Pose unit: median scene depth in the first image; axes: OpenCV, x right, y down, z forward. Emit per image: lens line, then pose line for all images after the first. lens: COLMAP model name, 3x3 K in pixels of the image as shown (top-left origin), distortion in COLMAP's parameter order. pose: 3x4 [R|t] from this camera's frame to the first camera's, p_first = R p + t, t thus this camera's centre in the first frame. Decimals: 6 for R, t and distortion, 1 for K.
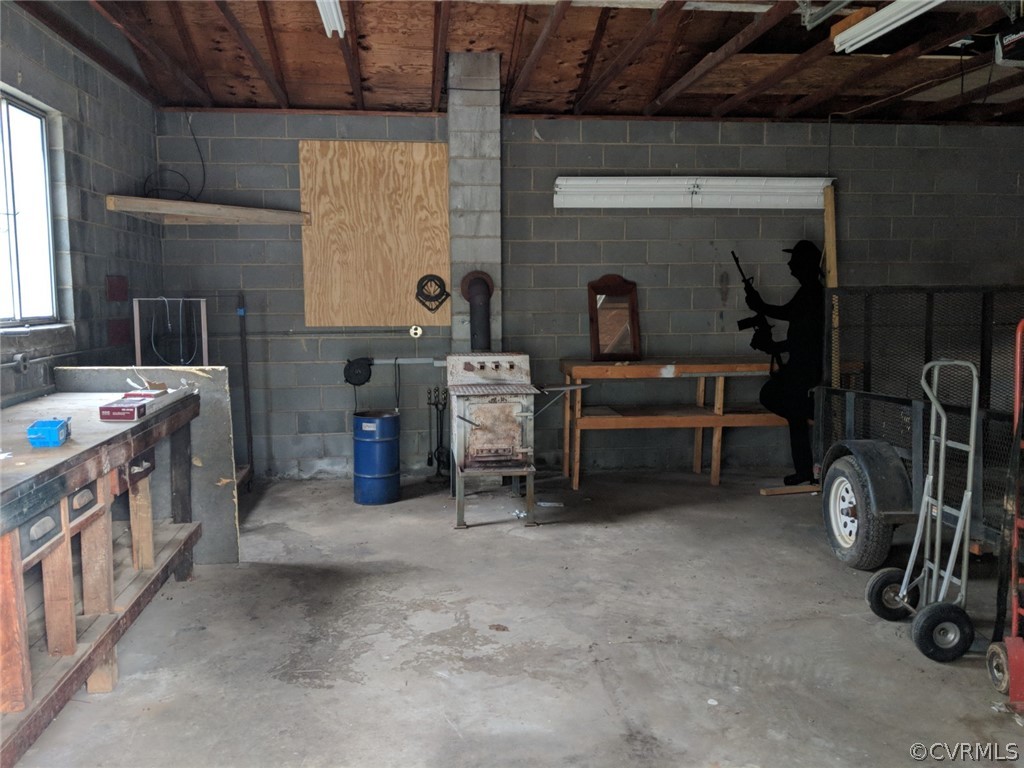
lens RADIAL K [[818.3, 0, 509.0], [0, 818.3, 382.5], [0, 0, 1]] dist [0.037317, -0.048999]
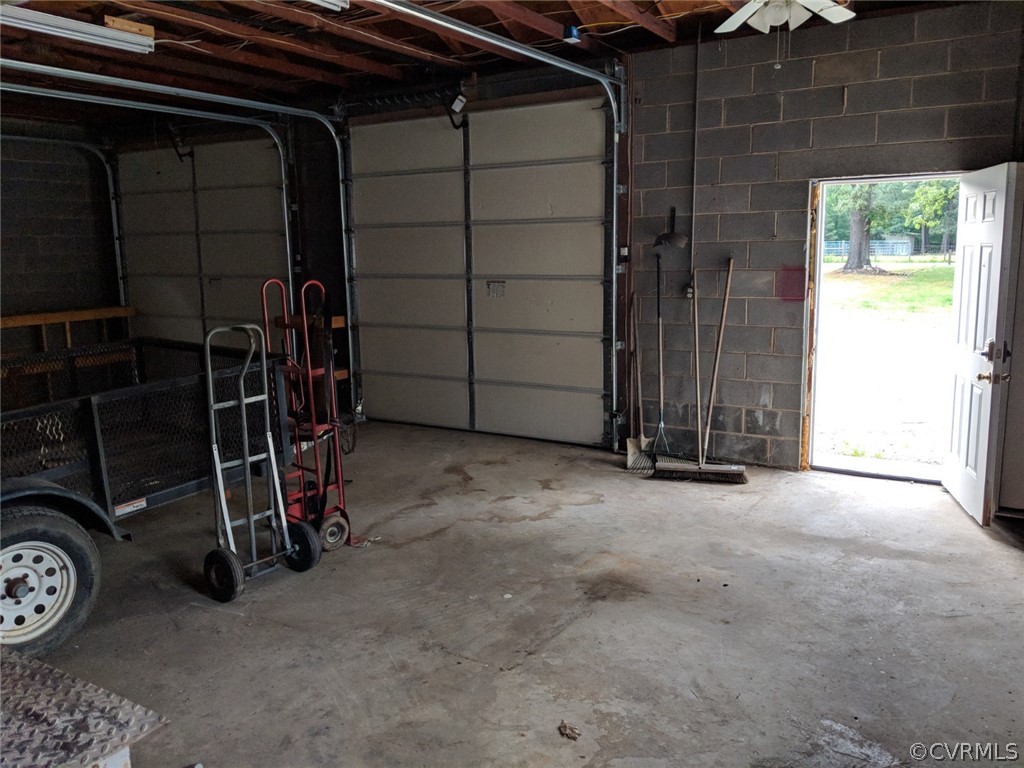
lens RADIAL K [[818.3, 0, 512.8], [0, 818.3, 385.8], [0, 0, 1]] dist [0.037317, -0.048999]
pose [[-0.787194, -0.086562, 0.610600, -0.385322], [0.086700, 0.964733, 0.248541, -0.173801], [-0.610581, 0.248589, -0.751927, 1.490480]]
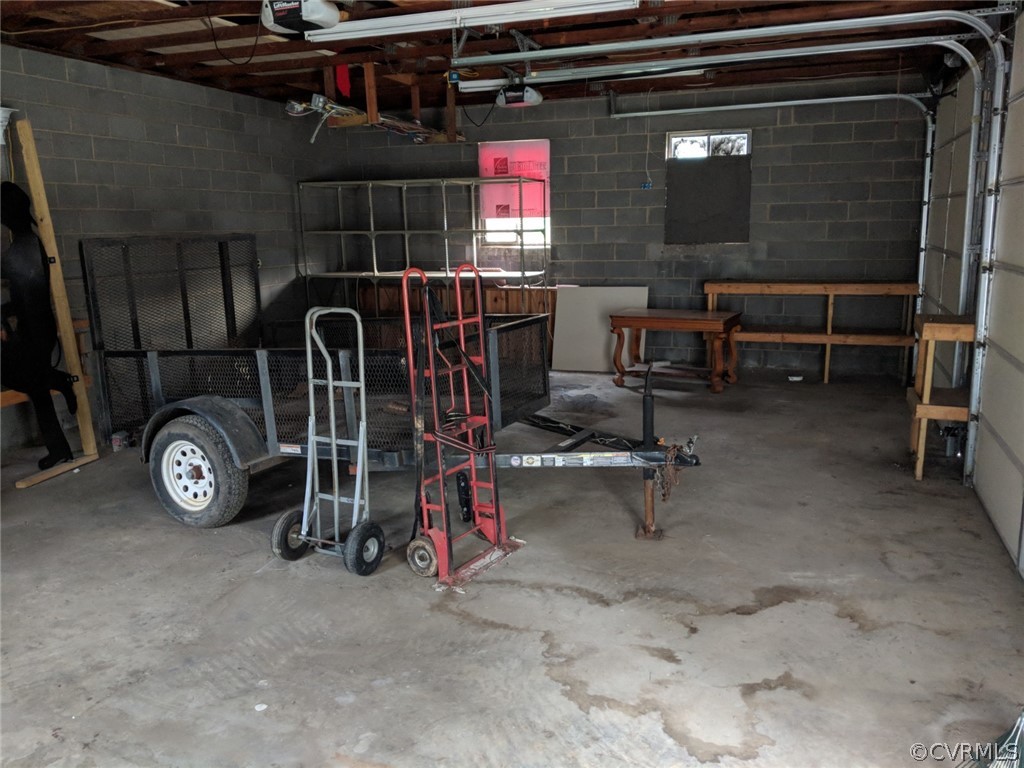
lens RADIAL K [[818.3, 0, 510.7], [0, 818.3, 380.8], [0, 0, 1]] dist [0.037317, -0.048999]
pose [[0.459760, -0.170354, 0.871550, -0.290494], [0.111001, 0.984755, 0.133926, -0.047104], [-0.881079, 0.035169, 0.471661, 0.256402]]
